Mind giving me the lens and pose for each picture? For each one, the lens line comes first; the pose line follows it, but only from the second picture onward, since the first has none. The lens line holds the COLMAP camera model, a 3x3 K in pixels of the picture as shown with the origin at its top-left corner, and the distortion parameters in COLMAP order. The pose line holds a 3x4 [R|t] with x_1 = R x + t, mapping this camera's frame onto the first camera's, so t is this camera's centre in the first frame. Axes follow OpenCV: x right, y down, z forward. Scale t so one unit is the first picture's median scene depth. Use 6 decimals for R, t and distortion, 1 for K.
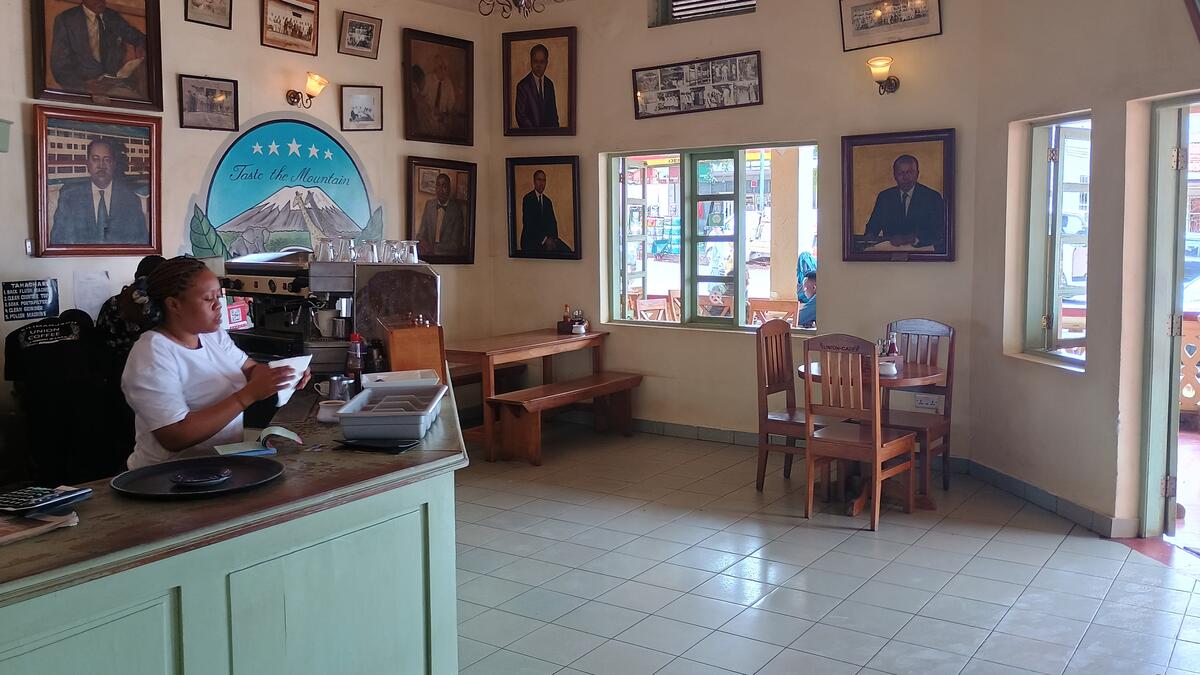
lens RADIAL K [[1023.9, 0, 600.0], [0, 1023.9, 337.5], [0, 0, 1]] dist [0.019692, 0.003171]
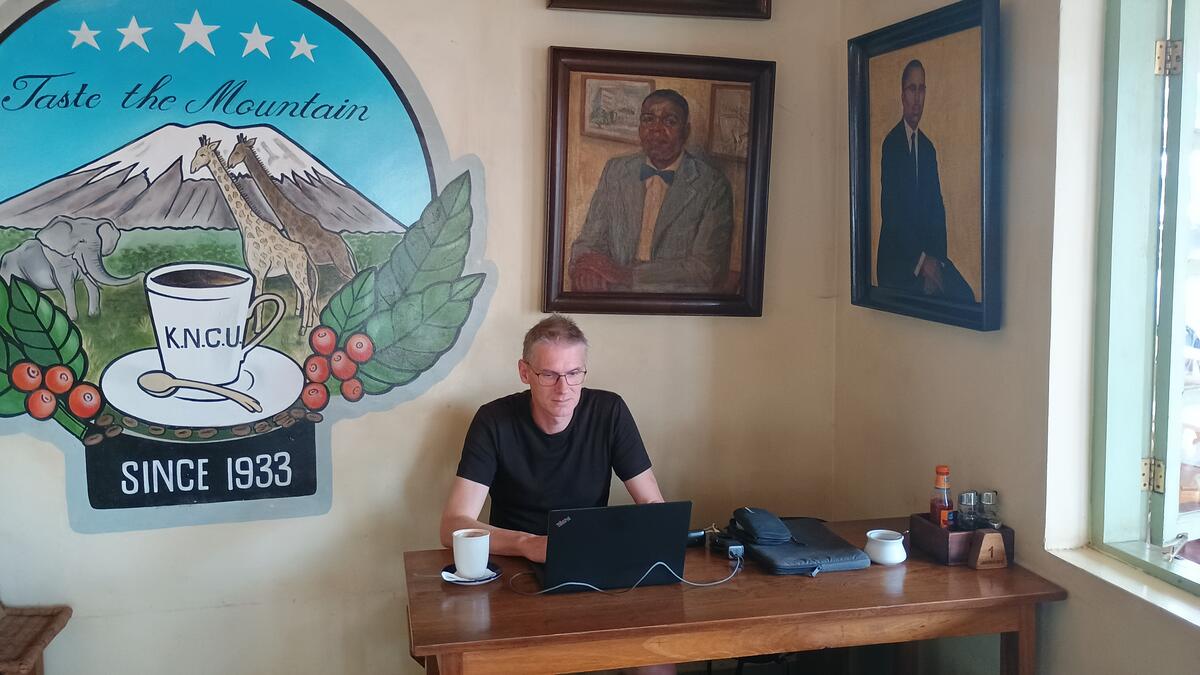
lens RADIAL K [[1023.9, 0, 600.0], [0, 1023.9, 337.5], [0, 0, 1]] dist [0.019692, 0.003171]
pose [[0.735421, 0.079850, -0.672889, 0.110039], [-0.081024, 0.996270, 0.029670, -0.075697], [0.672749, 0.032700, 0.739148, 0.712853]]
